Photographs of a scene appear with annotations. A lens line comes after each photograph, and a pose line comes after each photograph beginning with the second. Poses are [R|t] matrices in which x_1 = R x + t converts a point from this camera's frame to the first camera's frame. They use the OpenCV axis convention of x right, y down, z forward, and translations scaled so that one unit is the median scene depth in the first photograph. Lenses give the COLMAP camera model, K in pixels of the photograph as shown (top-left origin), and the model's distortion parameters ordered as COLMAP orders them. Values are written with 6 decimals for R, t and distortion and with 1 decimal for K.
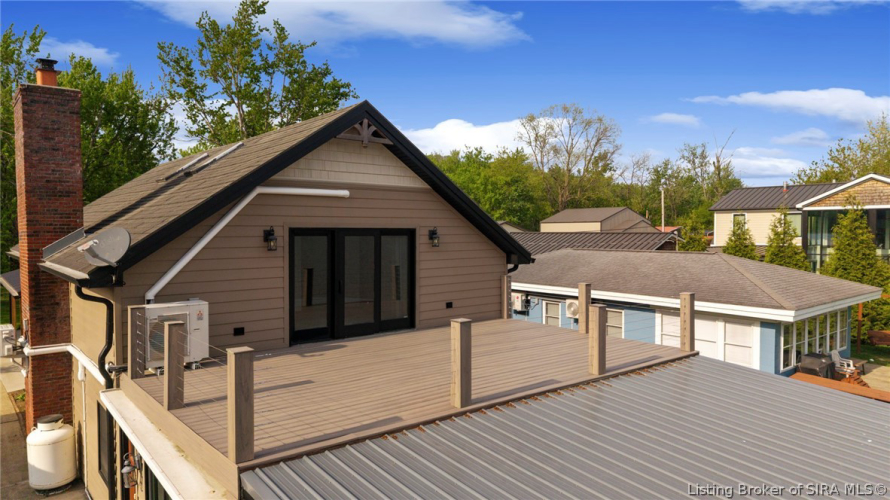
lens RADIAL K [[596.0, 0, 445.0], [0, 596.0, 250.0], [0, 0, 1]] dist [0.024457, -0.005562]
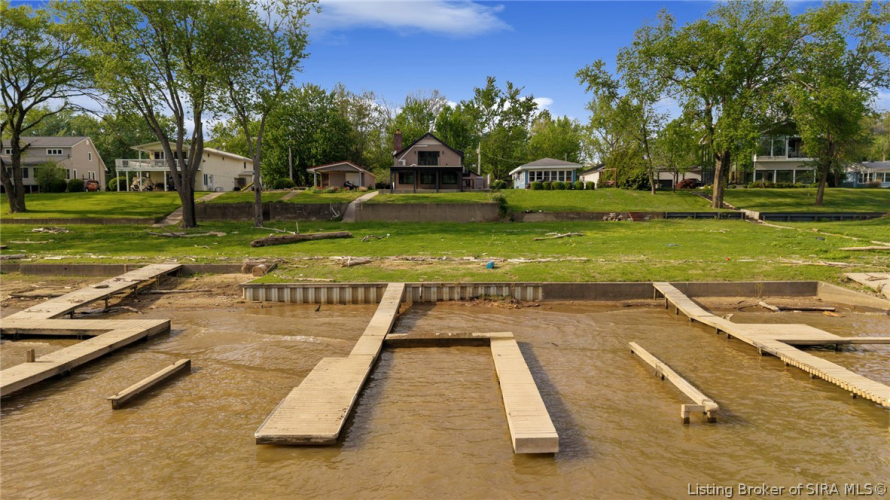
lens RADIAL K [[596.0, 0, 445.0], [0, 596.0, 250.0], [0, 0, 1]] dist [0.024457, -0.005562]
pose [[0.773476, 0.043680, -0.632318, 4.361107], [-0.020878, 0.998837, 0.043460, 0.794120], [0.633481, -0.020413, 0.773489, -4.169398]]
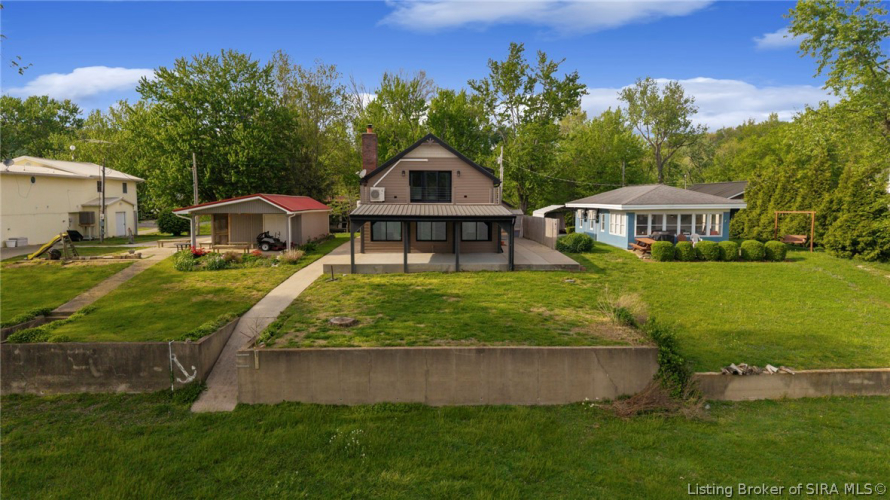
lens RADIAL K [[596.0, 0, 445.0], [0, 596.0, 250.0], [0, 0, 1]] dist [0.024457, -0.005562]
pose [[0.797942, 0.050873, -0.600583, 2.007142], [-0.021441, 0.998197, 0.056066, 0.226516], [0.602352, -0.031861, 0.797594, -1.689751]]
